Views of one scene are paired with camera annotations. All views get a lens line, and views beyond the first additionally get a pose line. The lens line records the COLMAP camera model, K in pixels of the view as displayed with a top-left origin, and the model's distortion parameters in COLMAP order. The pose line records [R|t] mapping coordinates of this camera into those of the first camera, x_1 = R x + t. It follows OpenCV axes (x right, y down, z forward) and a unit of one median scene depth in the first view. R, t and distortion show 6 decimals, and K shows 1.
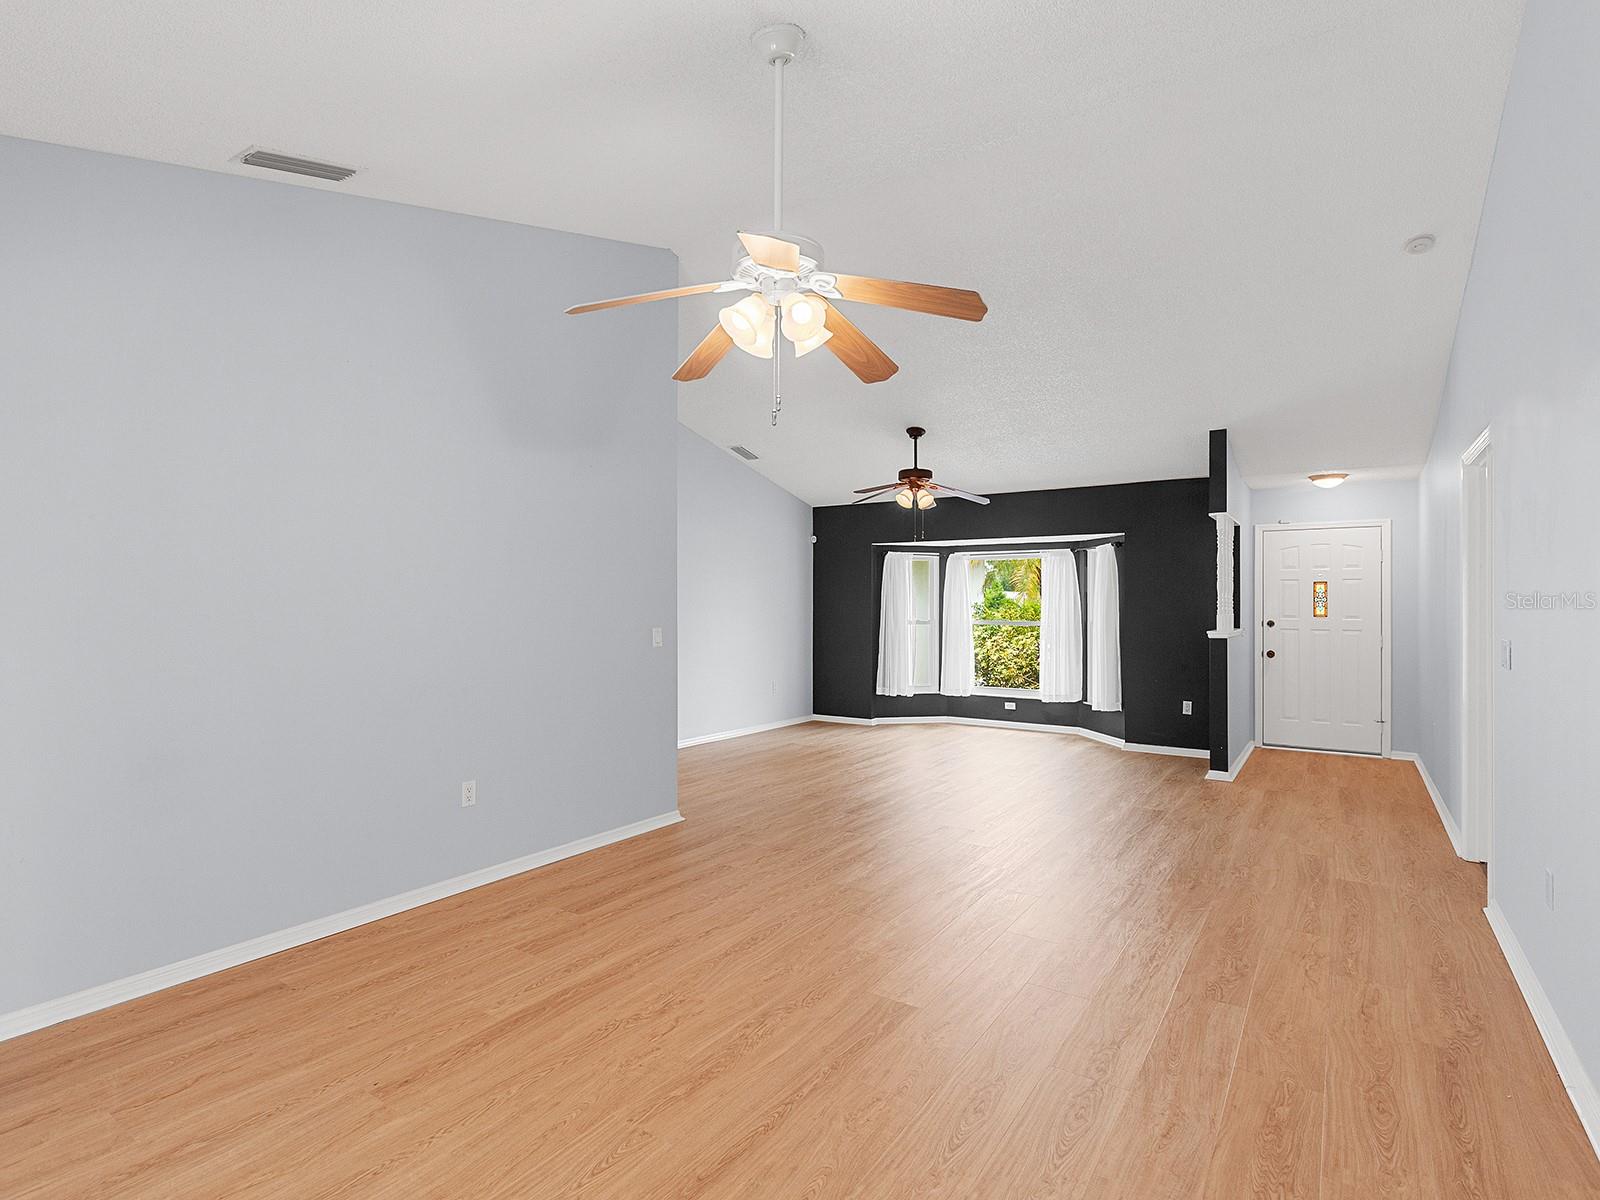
lens RADIAL K [[799.3, 0, 812.8], [0, 799.3, 603.1], [0, 0, 1]] dist [0.000154, 0.000263]
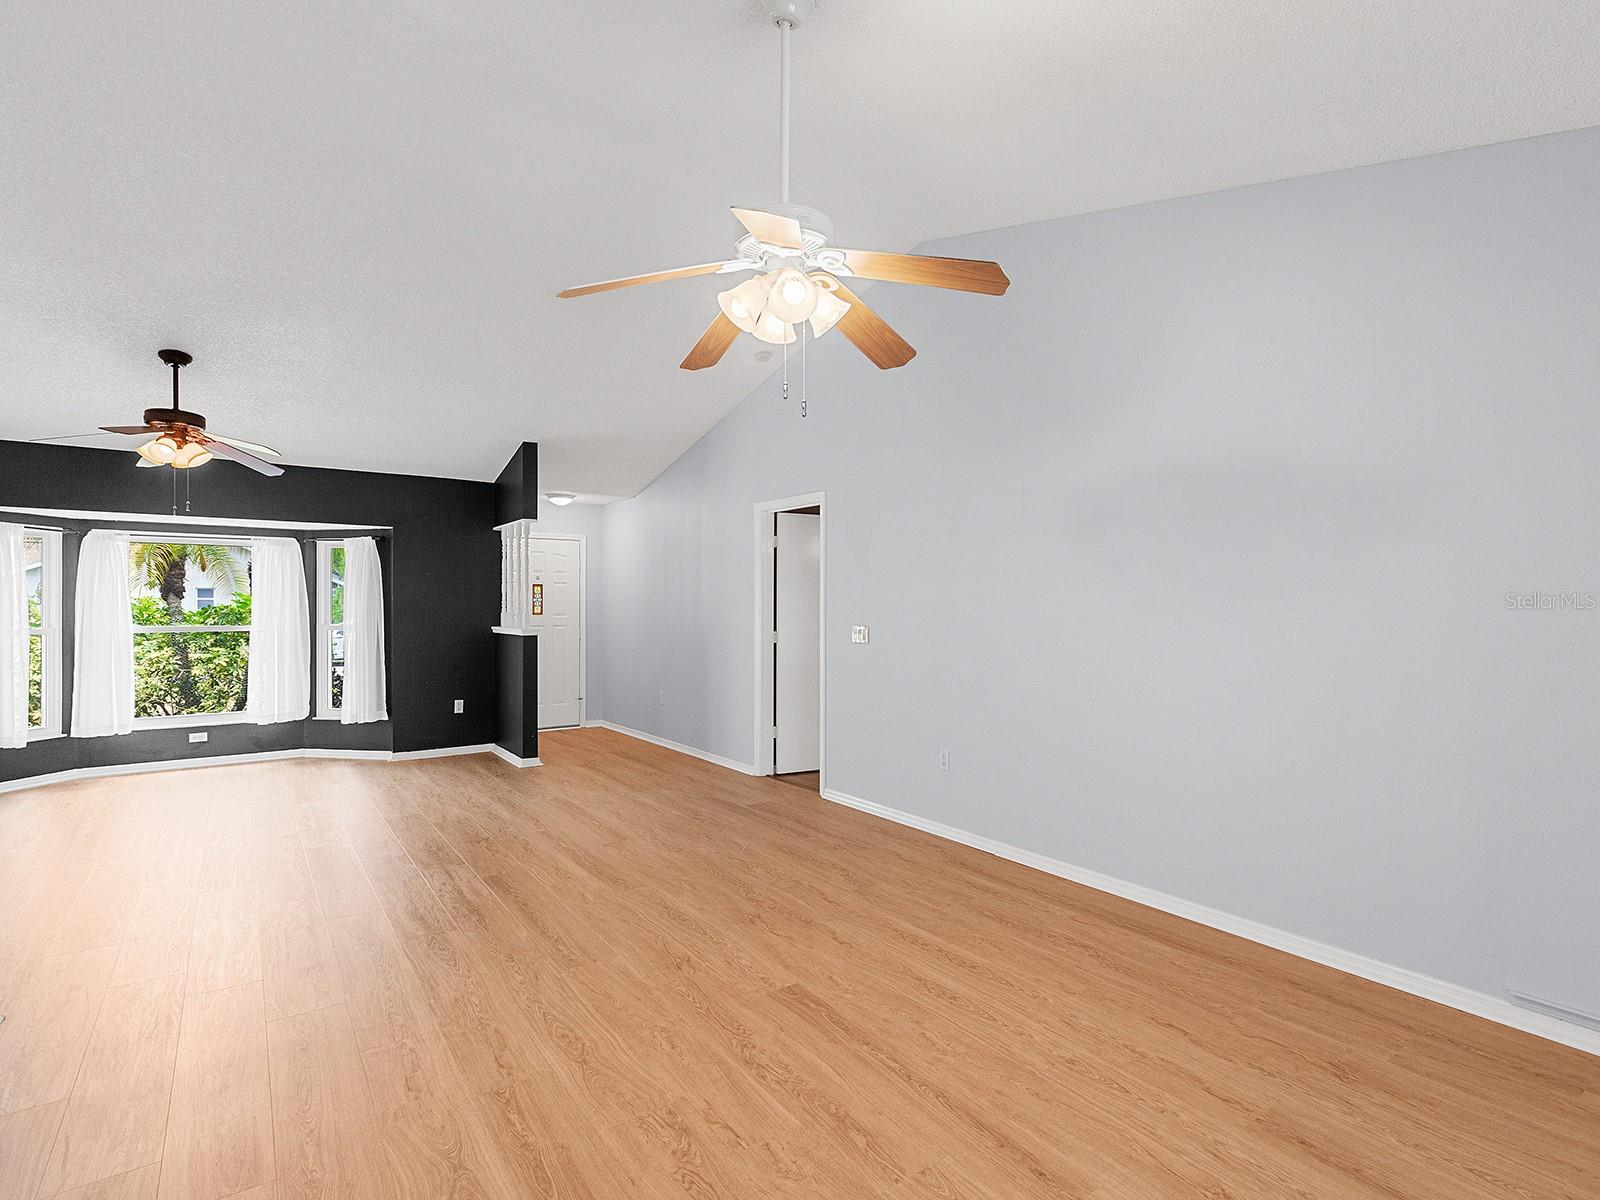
lens RADIAL K [[803.3, 0, 809.8], [0, 803.3, 605.0], [0, 0, 1]] dist [0.002343, 0.000991]
pose [[0.357831, -0.002218, 0.933784, -0.307499], [-0.001105, 0.999995, 0.002799, -0.000448], [-0.933786, -0.002033, 0.357827, 0.214090]]
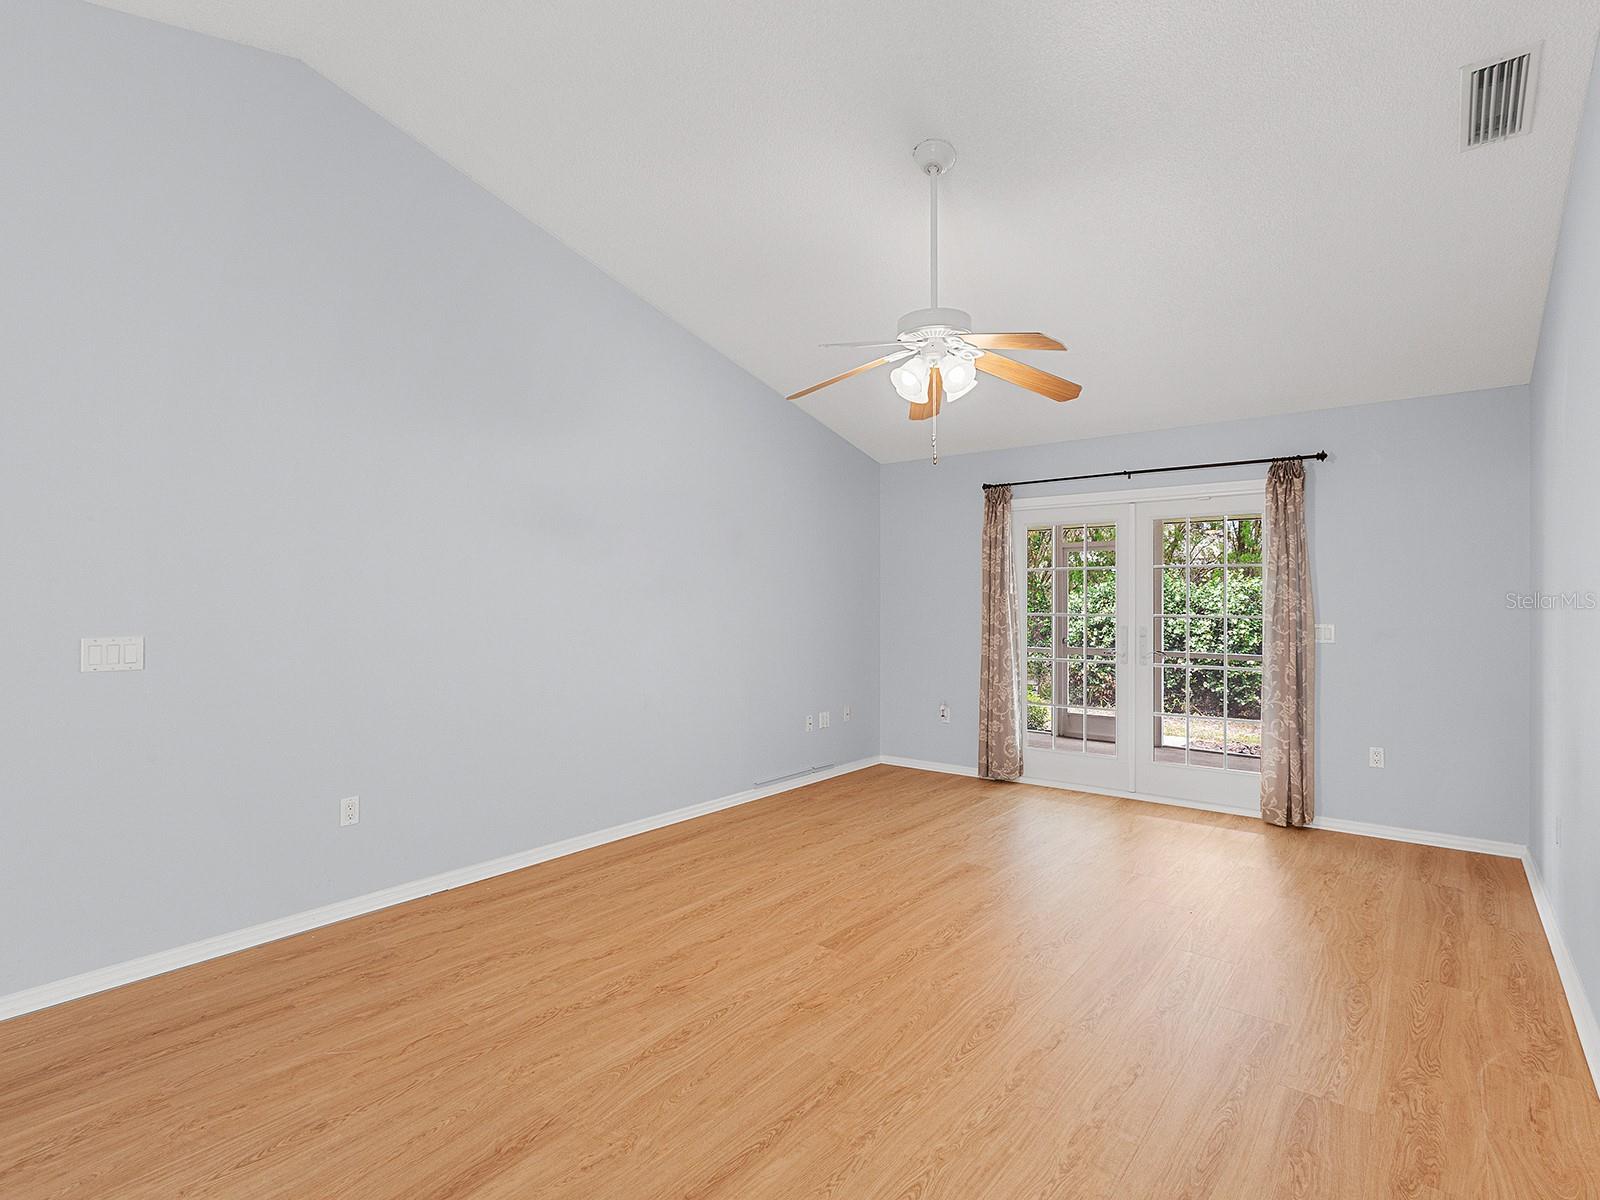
lens RADIAL K [[797.1, 0, 810.6], [0, 797.1, 595.7], [0, 0, 1]] dist [-0.000262, 0.000140]
pose [[-0.996758, -0.000857, 0.080449, 0.016693], [-0.001327, 0.999982, -0.005782, 0.001645], [-0.080443, -0.005870, -0.996742, 0.770182]]
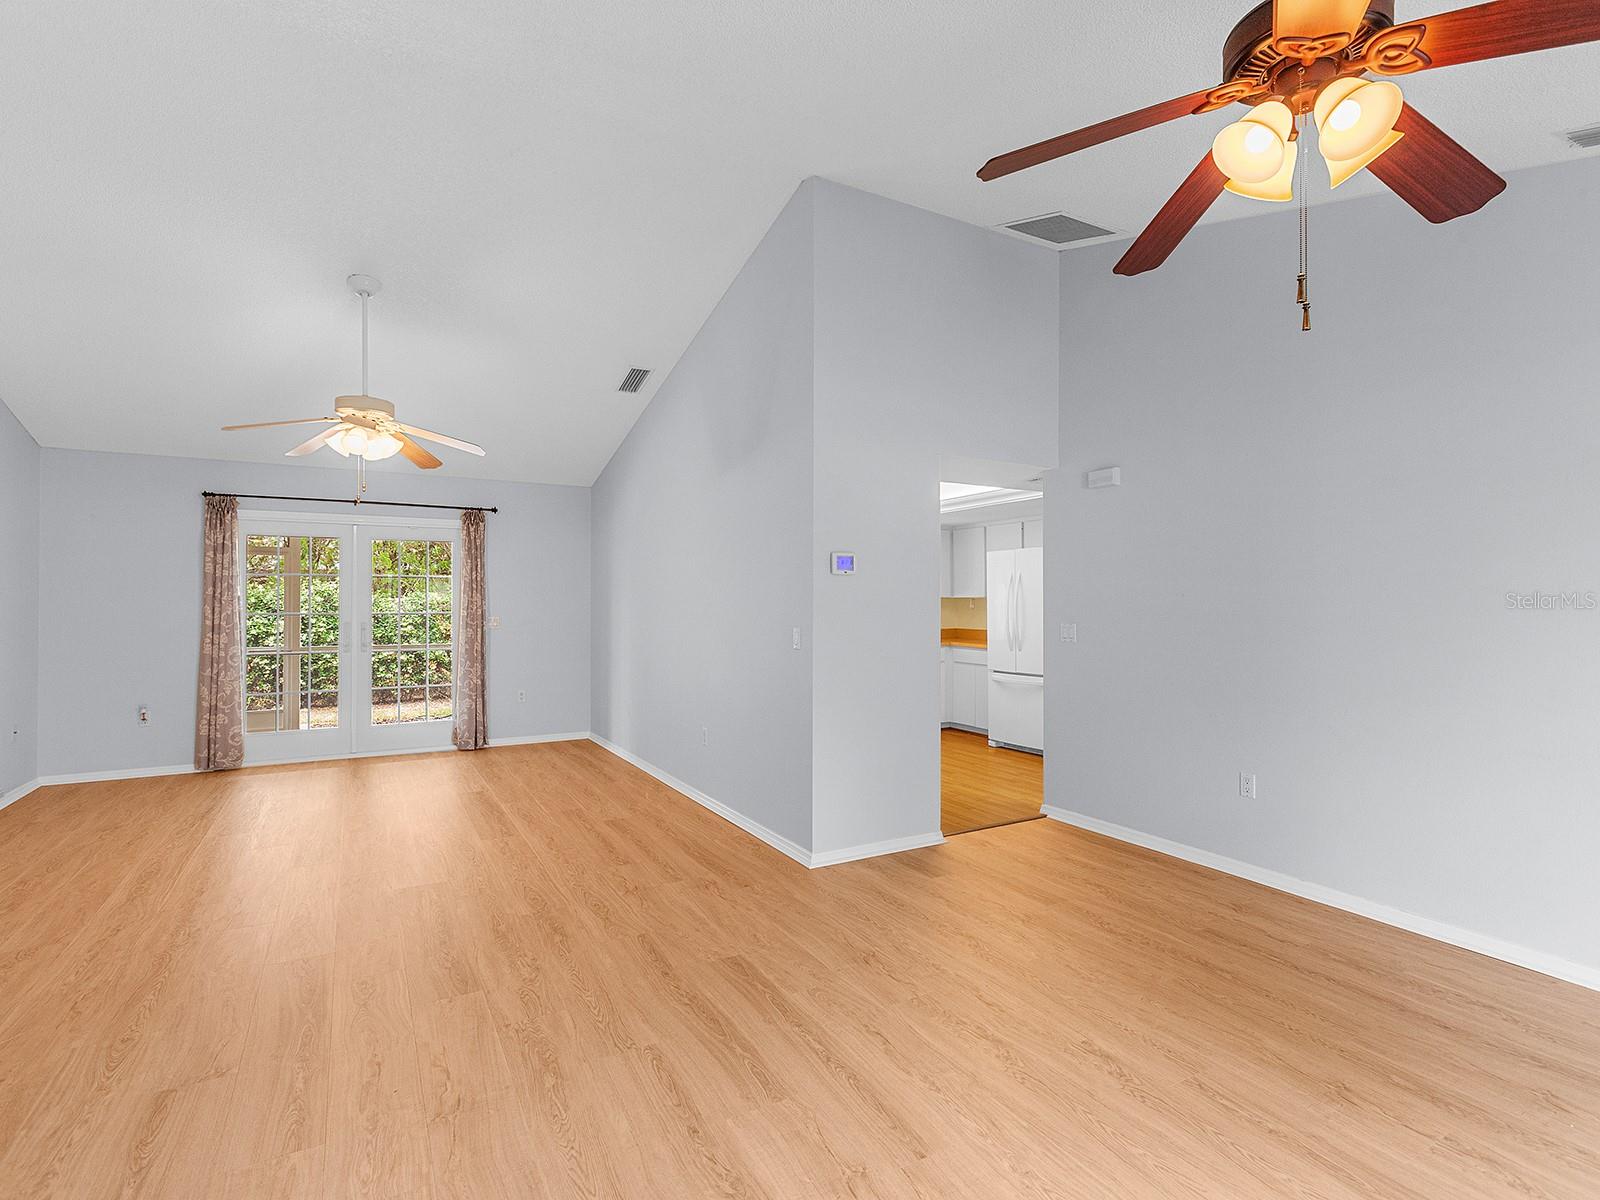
lens RADIAL K [[798.6, 0, 811.9], [0, 798.6, 593.5], [0, 0, 1]] dist [0.003312, -0.000371]
pose [[-0.447786, -0.010284, -0.894082, 0.371752], [0.000775, 0.999929, -0.011889, 0.003311], [0.894141, -0.006017, -0.447746, 0.907906]]
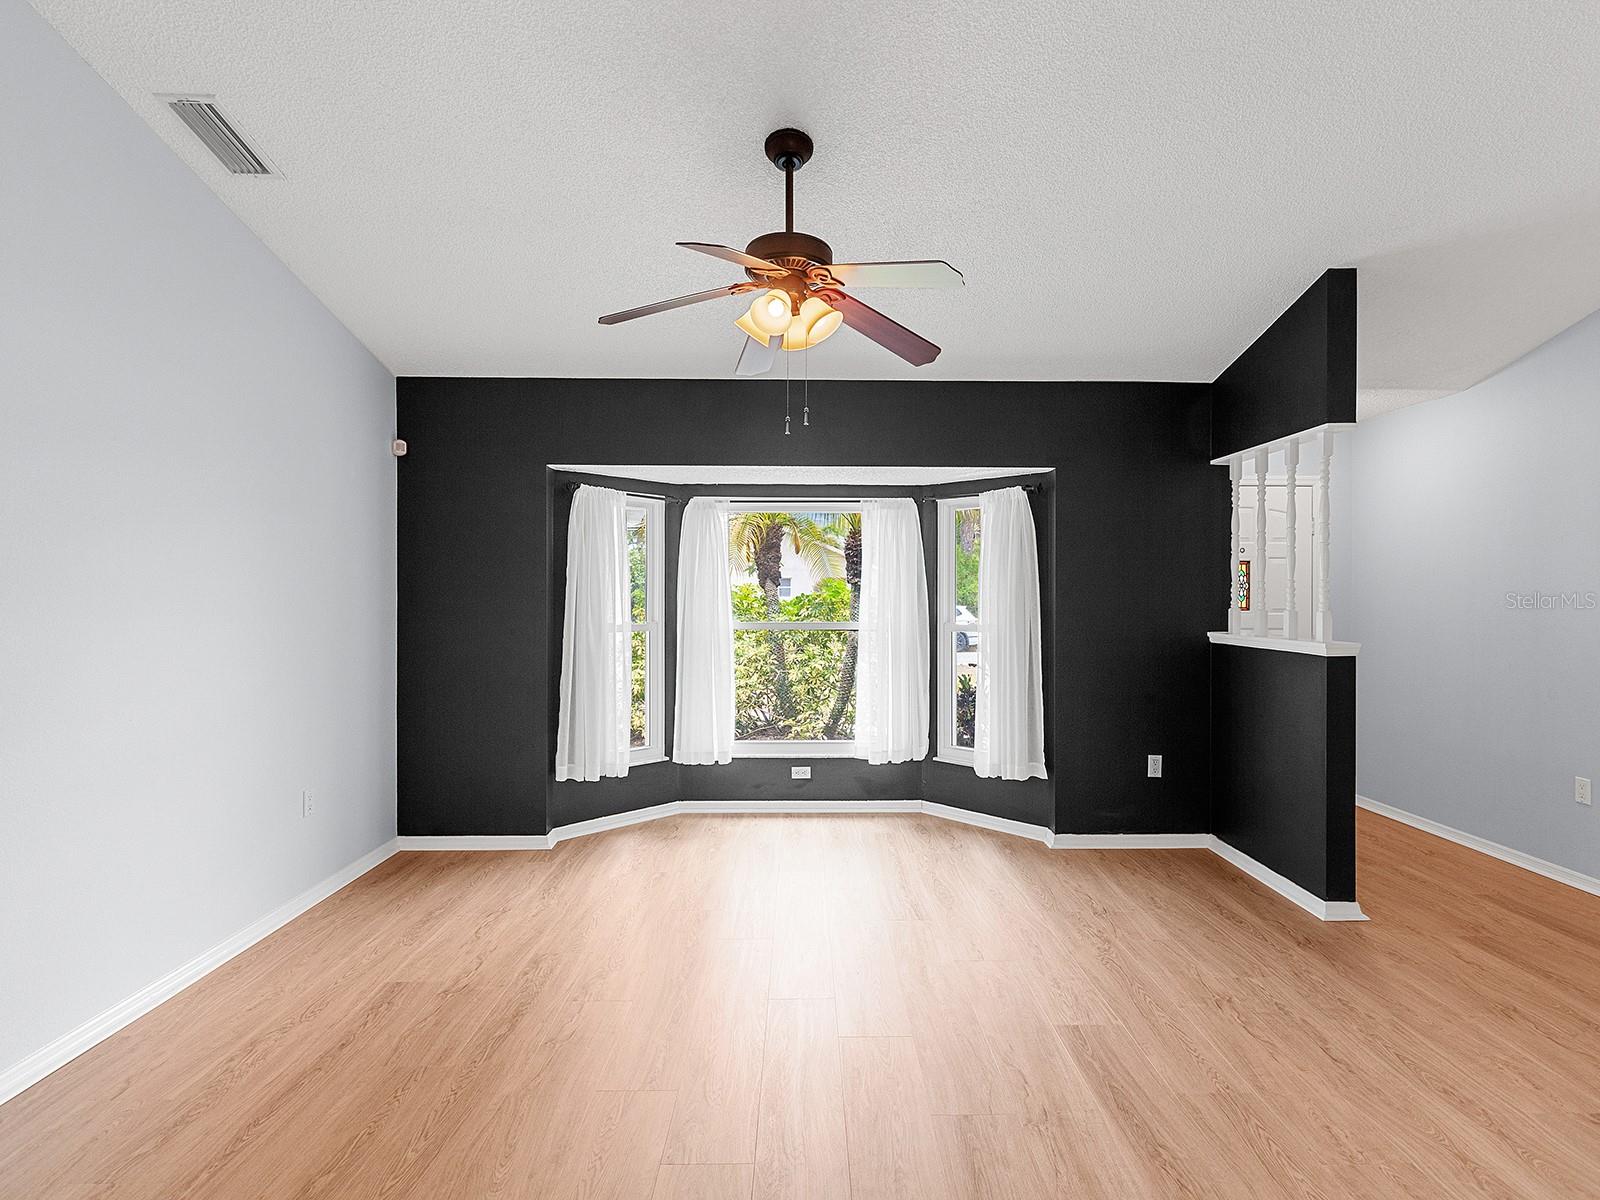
lens RADIAL K [[797.1, 0, 810.6], [0, 797.1, 595.7], [0, 0, 1]] dist [-0.000262, 0.000140]
pose [[0.826521, -0.002473, 0.562900, -0.075170], [-0.001341, 0.999979, 0.006362, 0.000394], [-0.562904, -0.006013, 0.826500, 0.627223]]
